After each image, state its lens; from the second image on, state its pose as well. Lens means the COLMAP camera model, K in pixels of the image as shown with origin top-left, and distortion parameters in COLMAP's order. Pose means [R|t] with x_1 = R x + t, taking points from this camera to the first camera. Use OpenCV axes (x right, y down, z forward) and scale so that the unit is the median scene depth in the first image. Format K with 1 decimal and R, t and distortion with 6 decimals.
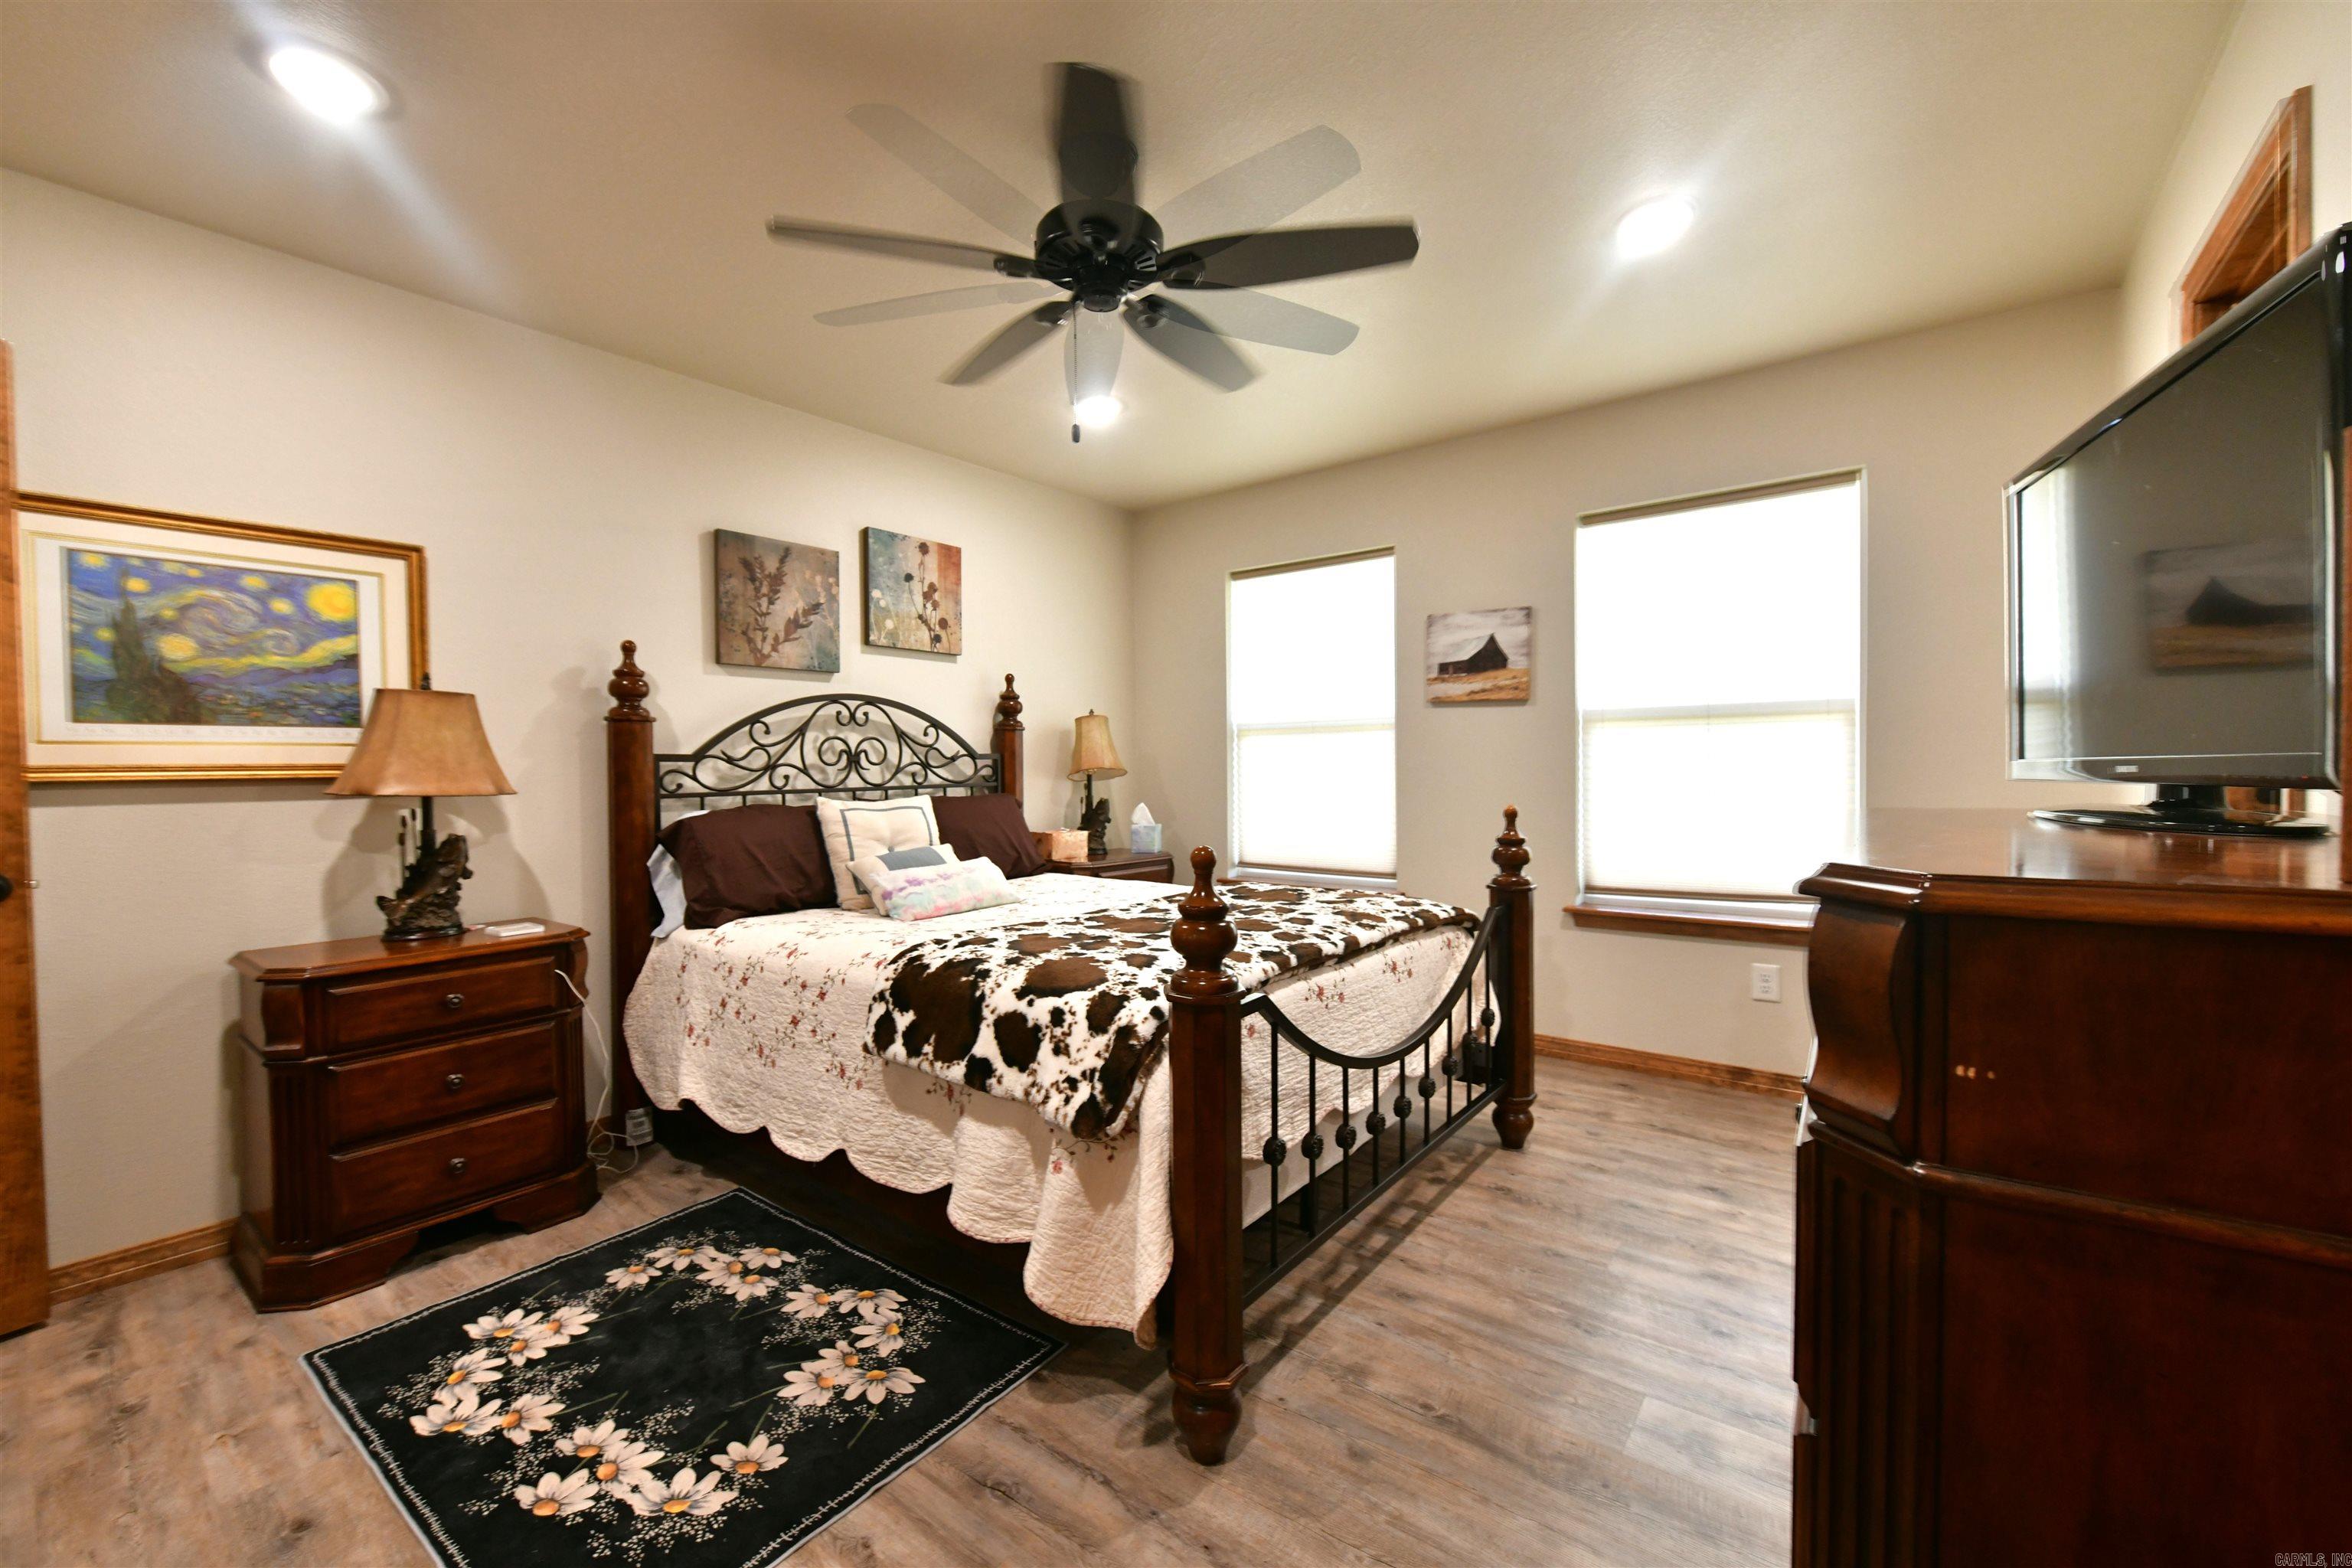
lens RADIAL K [[945.4, 0, 1176.0], [0, 945.4, 784.0], [0, 0, 1]] dist [-0.008755, -0.000243]
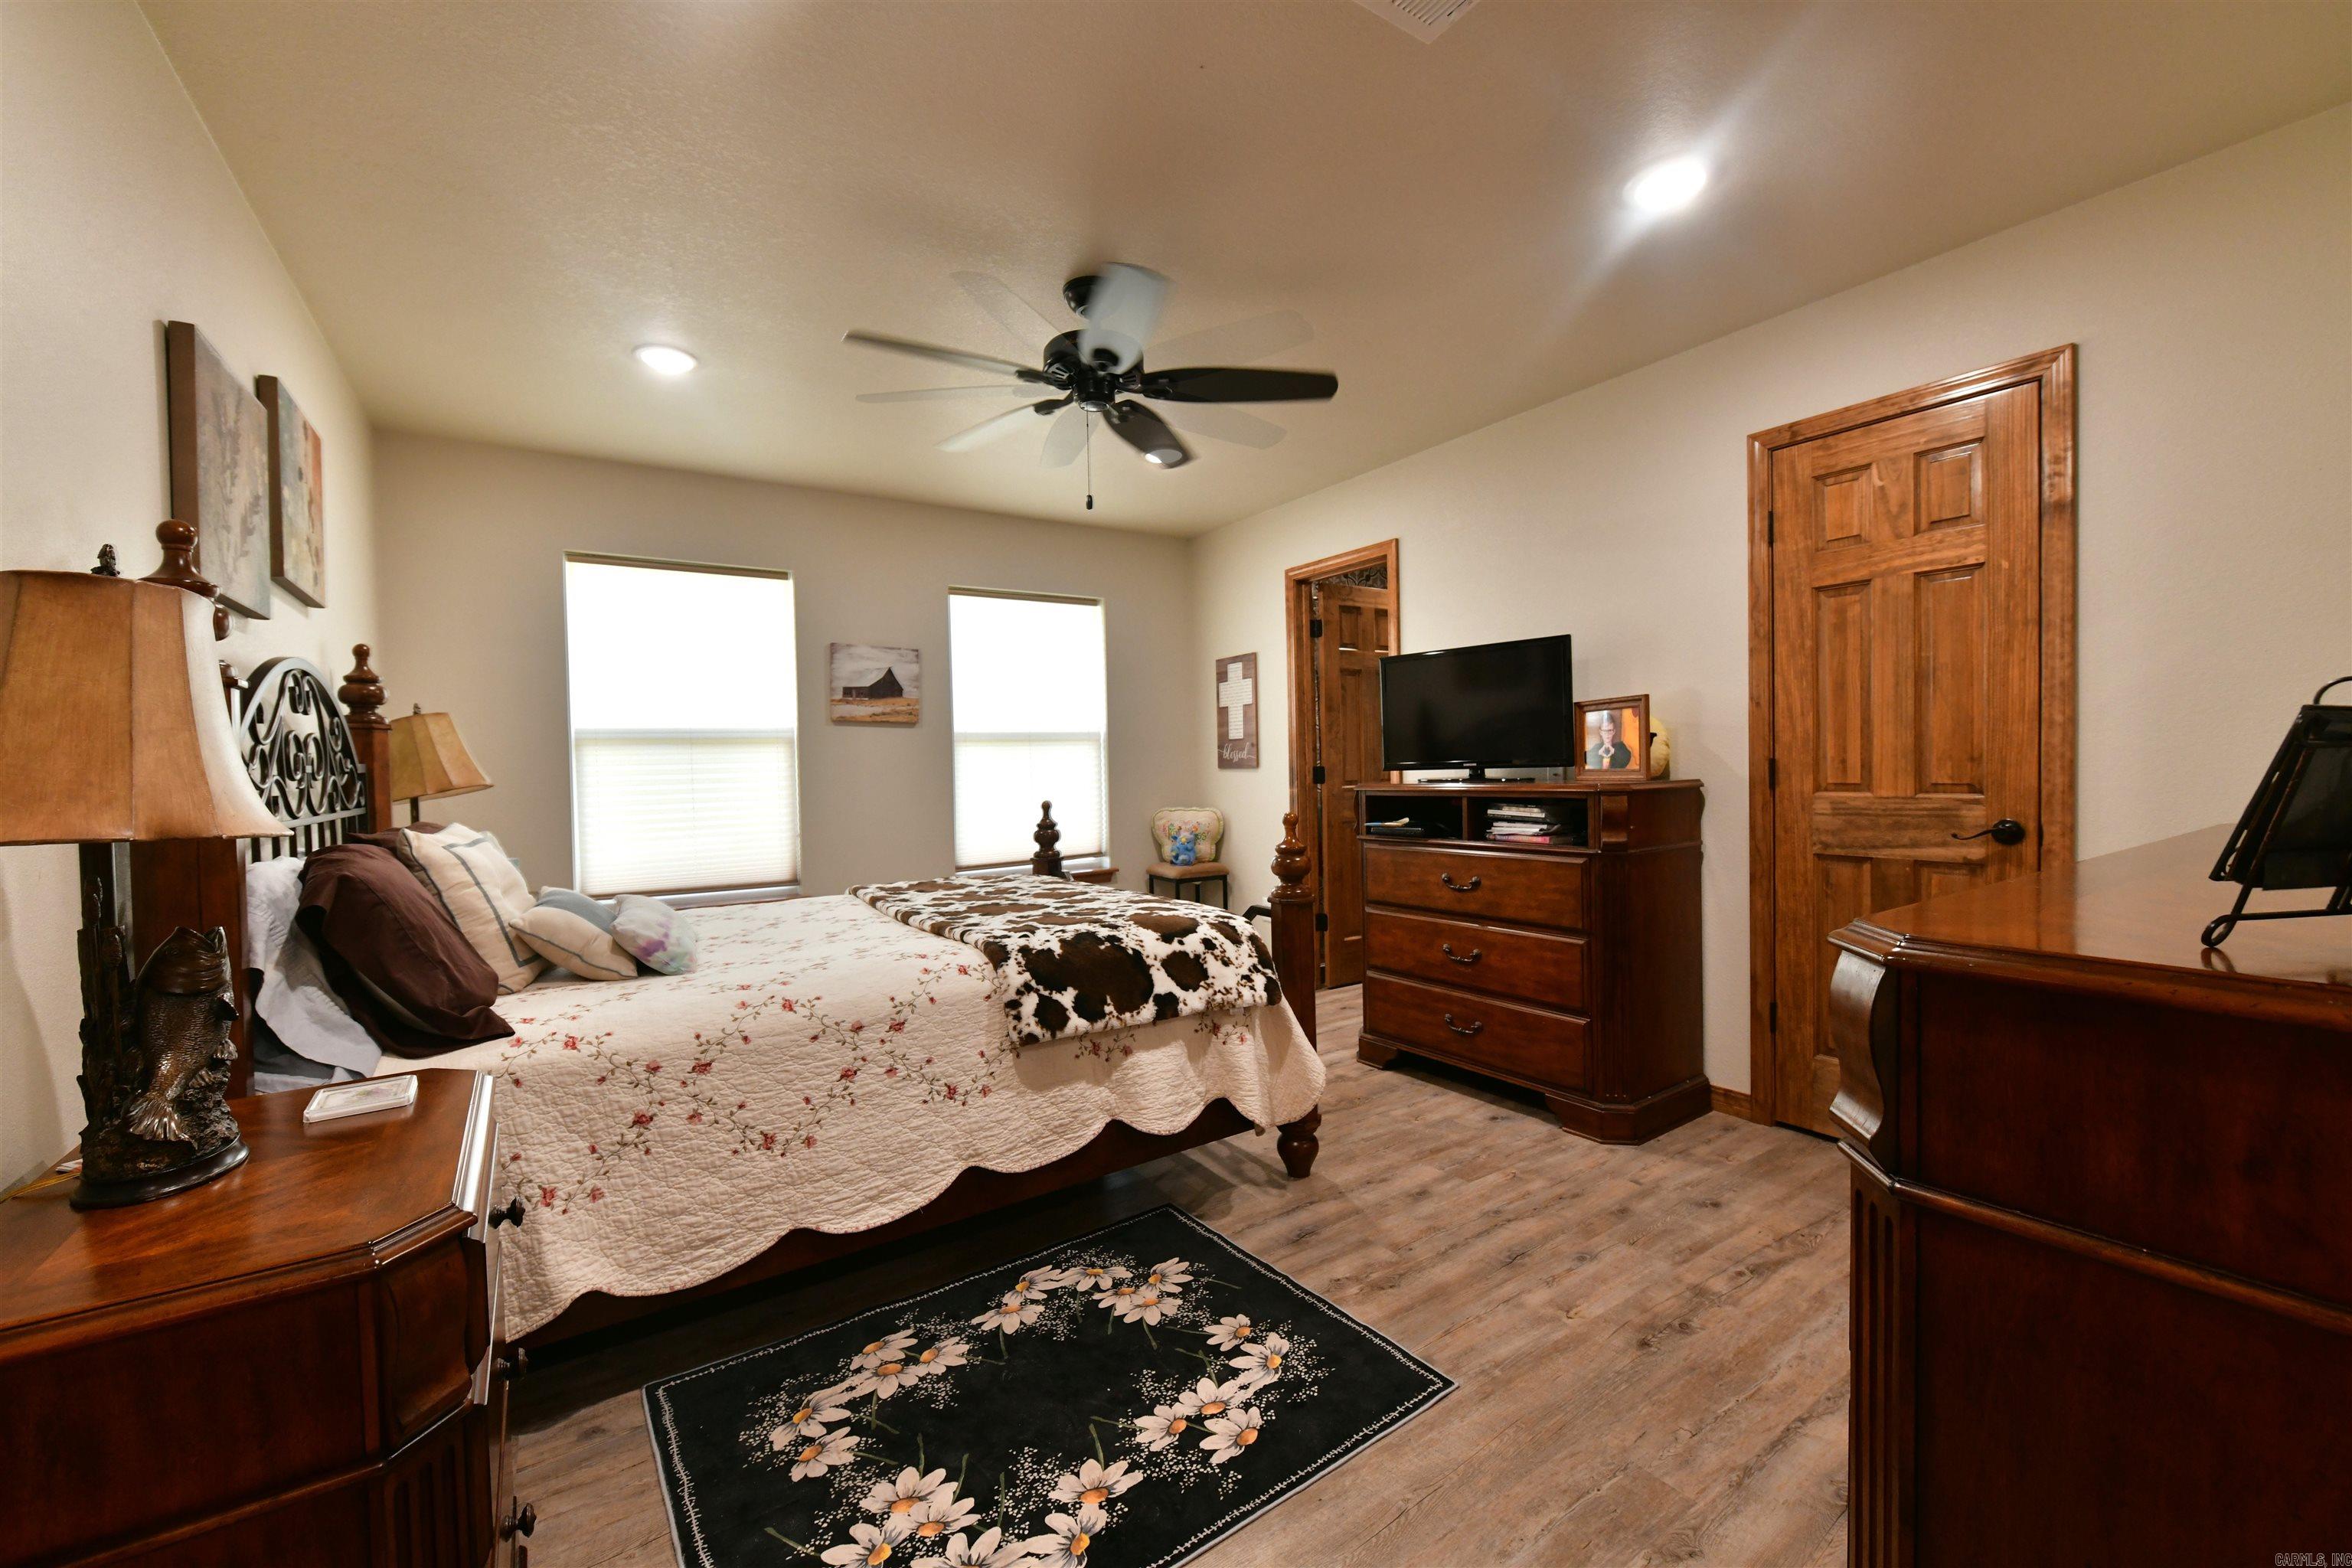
lens RADIAL K [[936.4, 0, 1178.5], [0, 936.4, 787.0], [0, 0, 1]] dist [-0.005321, -0.000639]
pose [[0.309323, -0.016367, 0.950816, -1.237060], [0.038314, 0.999255, 0.004737, 0.004328], [-0.950185, 0.034964, 0.309719, 0.511442]]
